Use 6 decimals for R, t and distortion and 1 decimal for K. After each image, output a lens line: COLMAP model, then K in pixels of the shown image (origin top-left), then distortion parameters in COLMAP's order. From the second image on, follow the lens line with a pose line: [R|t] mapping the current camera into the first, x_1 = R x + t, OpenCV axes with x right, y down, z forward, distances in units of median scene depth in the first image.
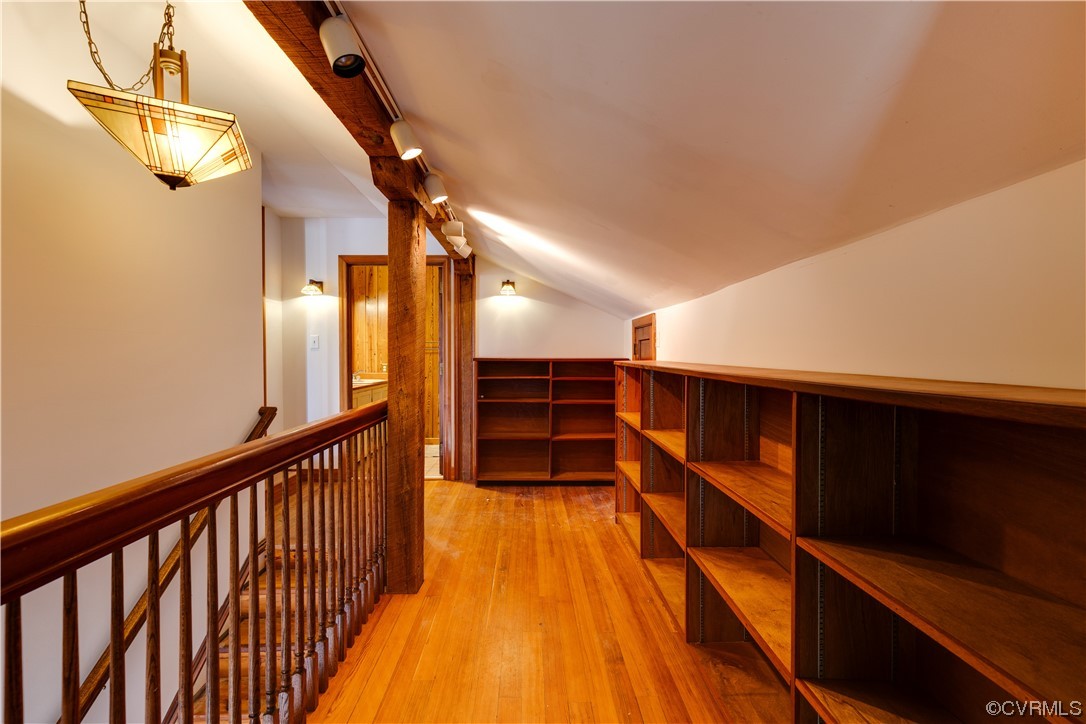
lens RADIAL K [[502.6, 0, 543.0], [0, 502.6, 362.0], [0, 0, 1]] dist [-0.000171, -0.000015]
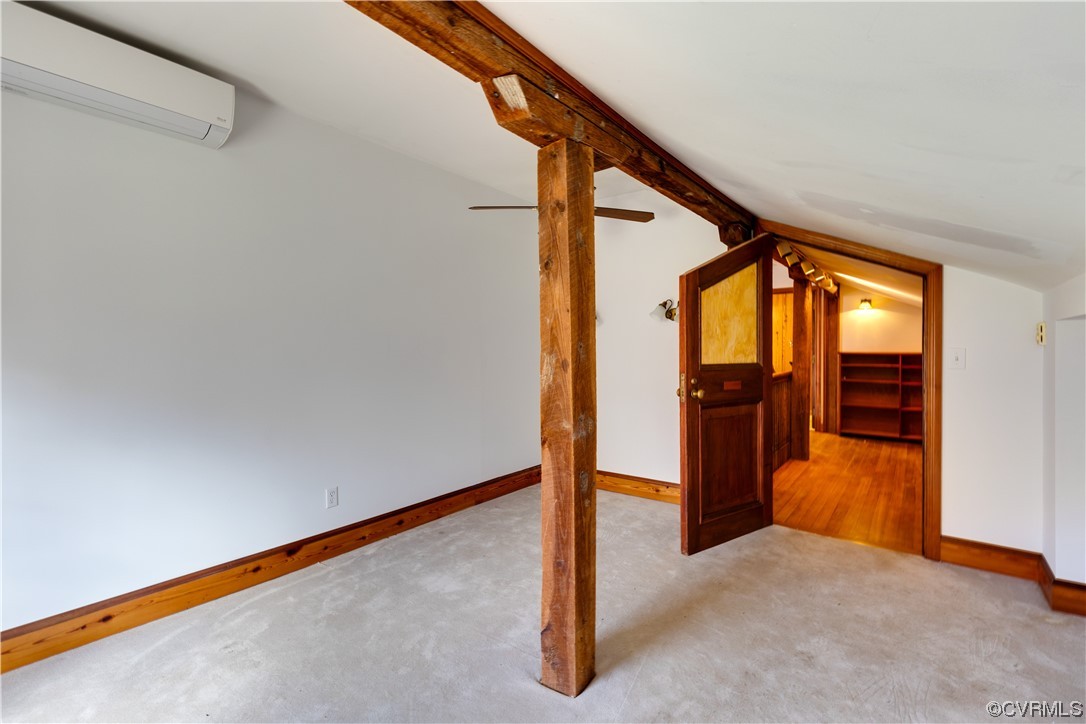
lens RADIAL K [[498.0, 0, 542.9], [0, 498.0, 346.0], [0, 0, 1]] dist [-0.000144, -0.000030]
pose [[0.781409, 0.001261, -0.624018, 0.105687], [-0.013653, 0.999793, -0.015076, 0.008249], [0.623870, 0.020300, 0.781265, -0.746279]]
